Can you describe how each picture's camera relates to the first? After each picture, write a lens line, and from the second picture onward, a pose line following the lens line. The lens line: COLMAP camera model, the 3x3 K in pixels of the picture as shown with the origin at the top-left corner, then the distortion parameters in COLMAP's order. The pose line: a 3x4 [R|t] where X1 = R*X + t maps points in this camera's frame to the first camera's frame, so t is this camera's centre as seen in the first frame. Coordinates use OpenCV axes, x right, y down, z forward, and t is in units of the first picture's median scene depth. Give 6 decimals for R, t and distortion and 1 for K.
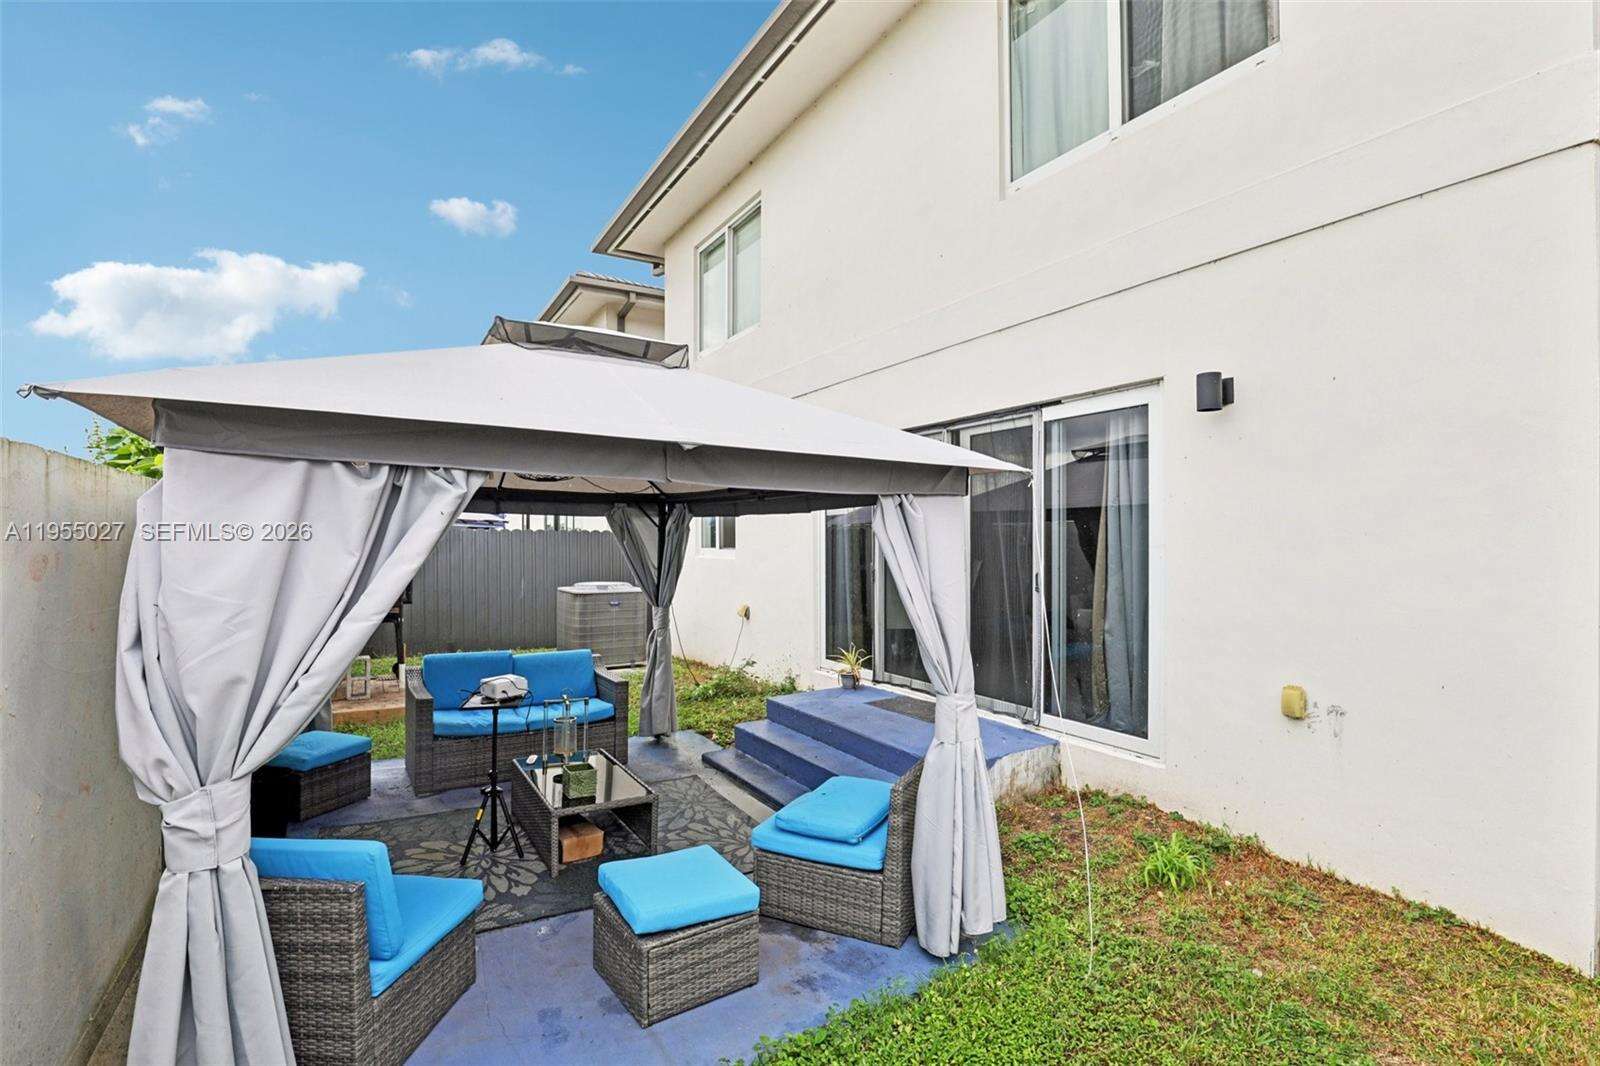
lens RADIAL K [[736.2, 0, 818.8], [0, 736.2, 524.4], [0, 0, 1]] dist [-0.035324, 0.007927]
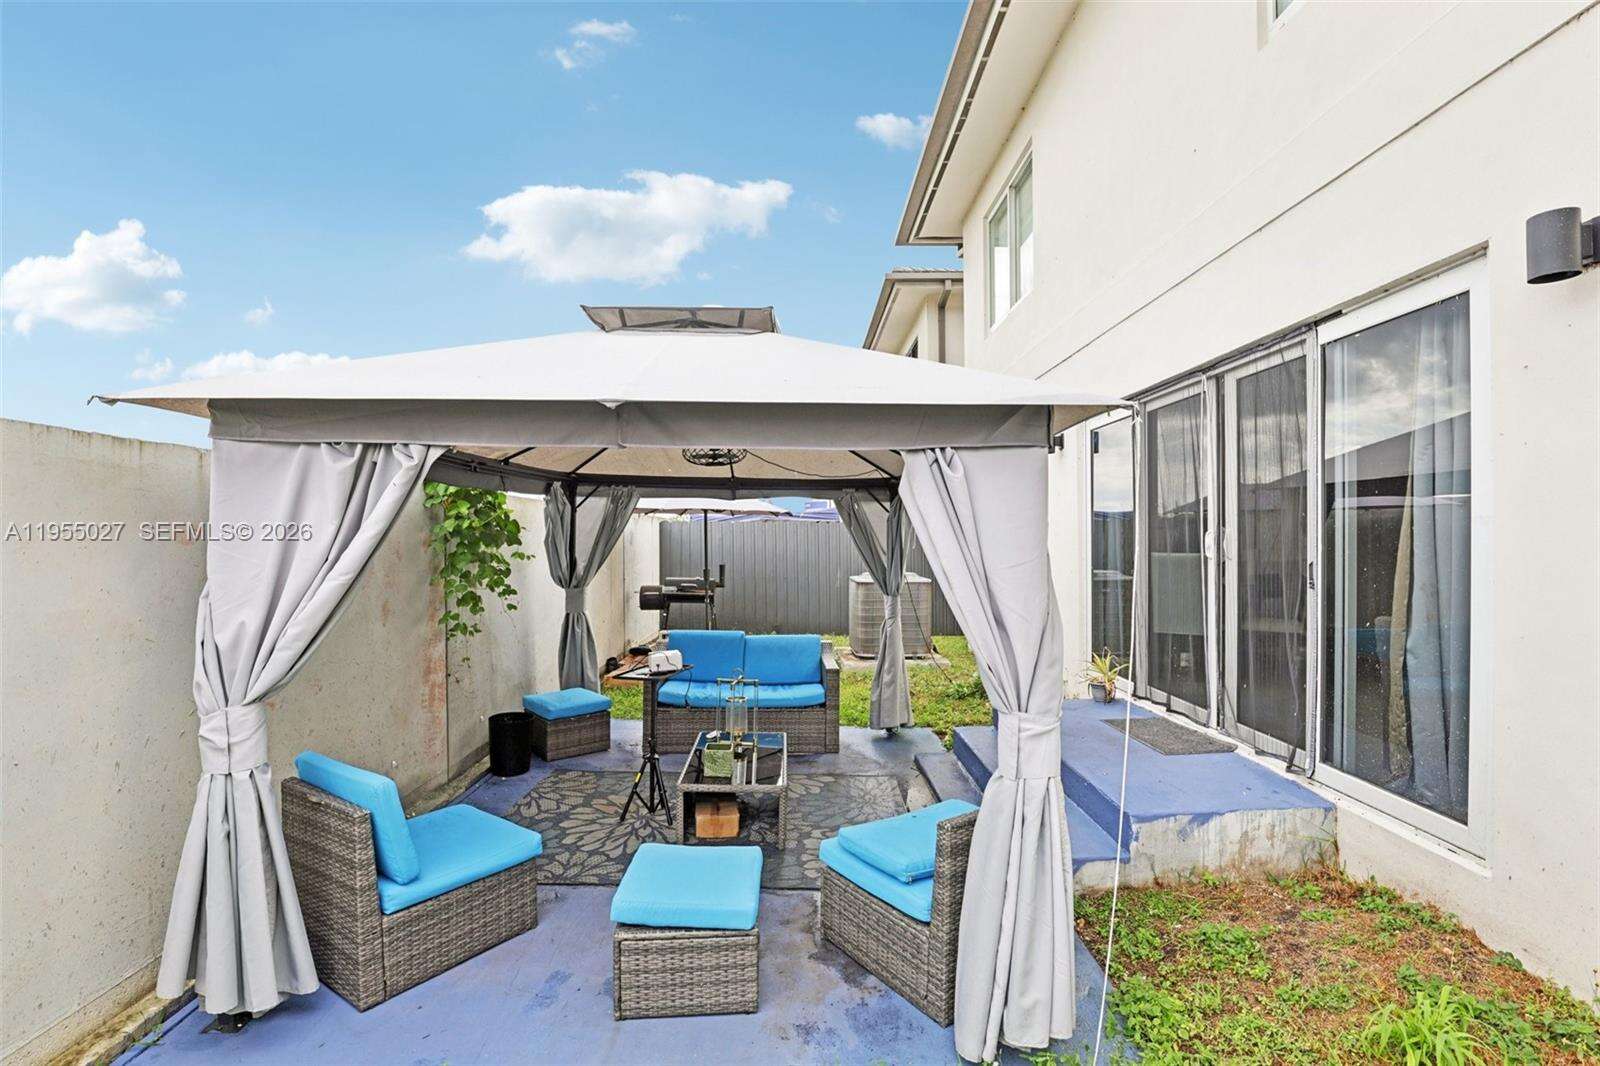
lens RADIAL K [[736.2, 0, 807.2], [0, 736.2, 530.3], [0, 0, 1]] dist [-0.035324, 0.007927]
pose [[0.861532, -0.009144, -0.507621, 0.266089], [0.015870, 0.999834, 0.008925, 0.024794], [0.507455, -0.015745, 0.861534, 0.178415]]
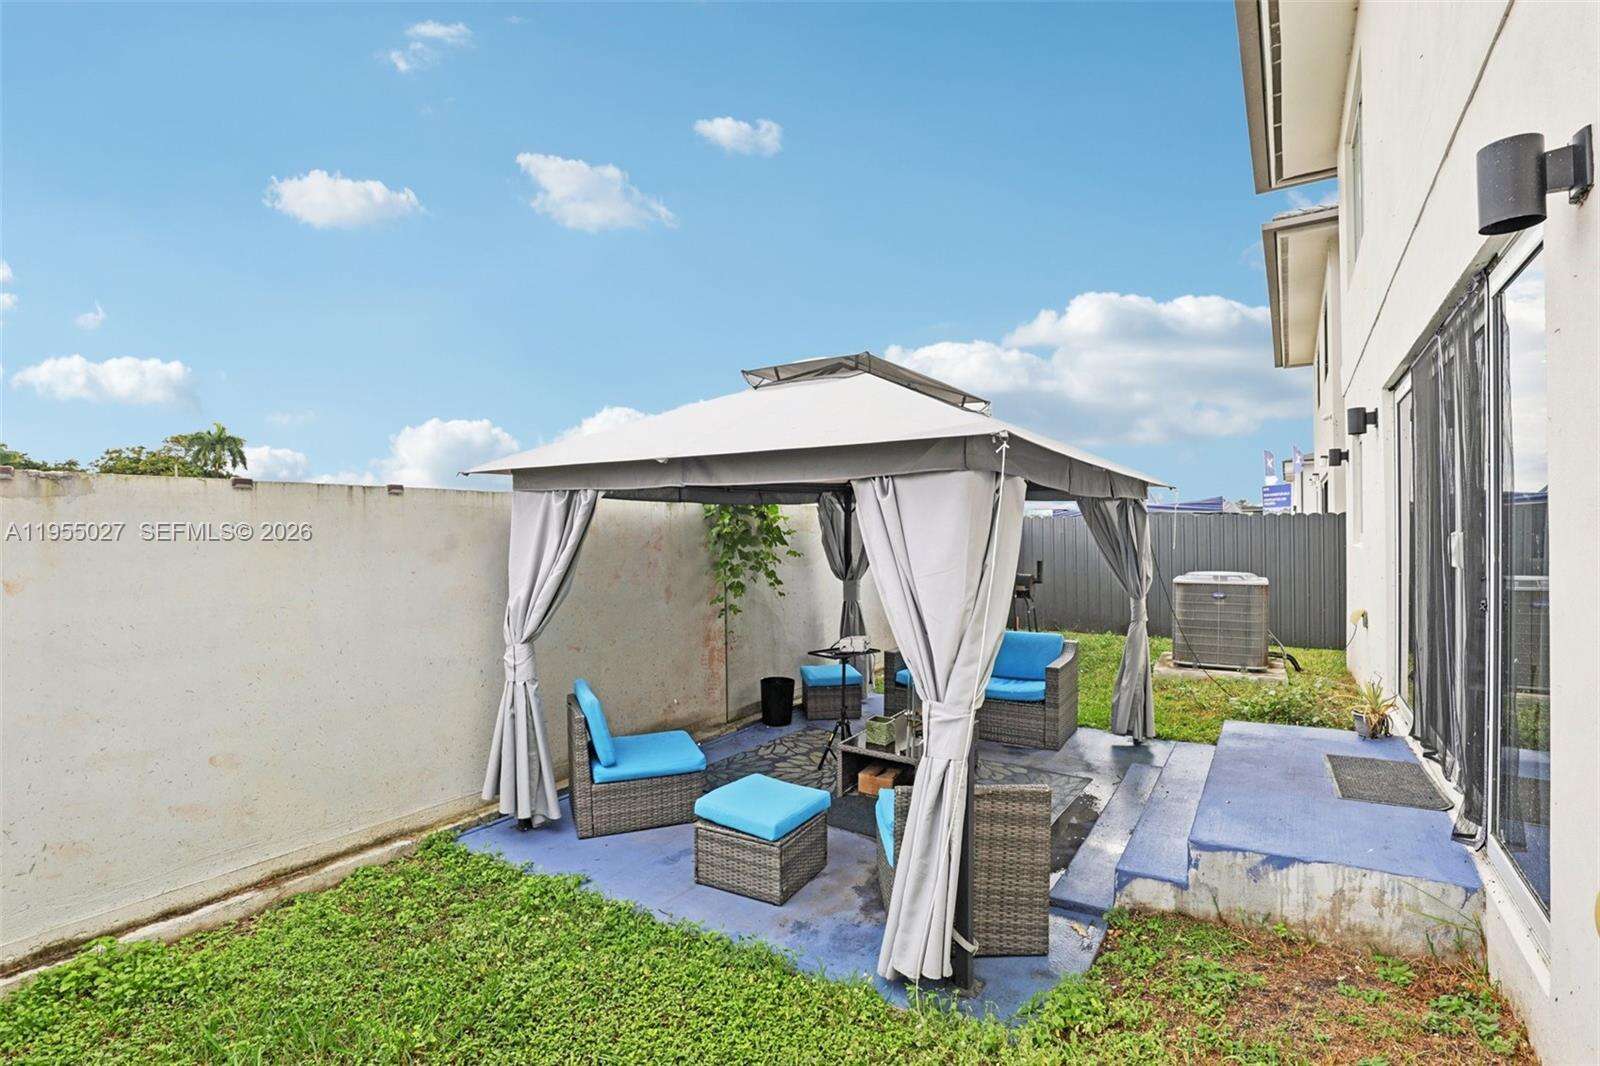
lens RADIAL K [[736.2, 0, 795.2], [0, 736.2, 525.5], [0, 0, 1]] dist [-0.035324, 0.007927]
pose [[0.425860, -0.014141, -0.904679, 0.630163], [0.032556, 0.999470, -0.000298, 0.012582], [0.904203, -0.029326, 0.426095, 0.341149]]
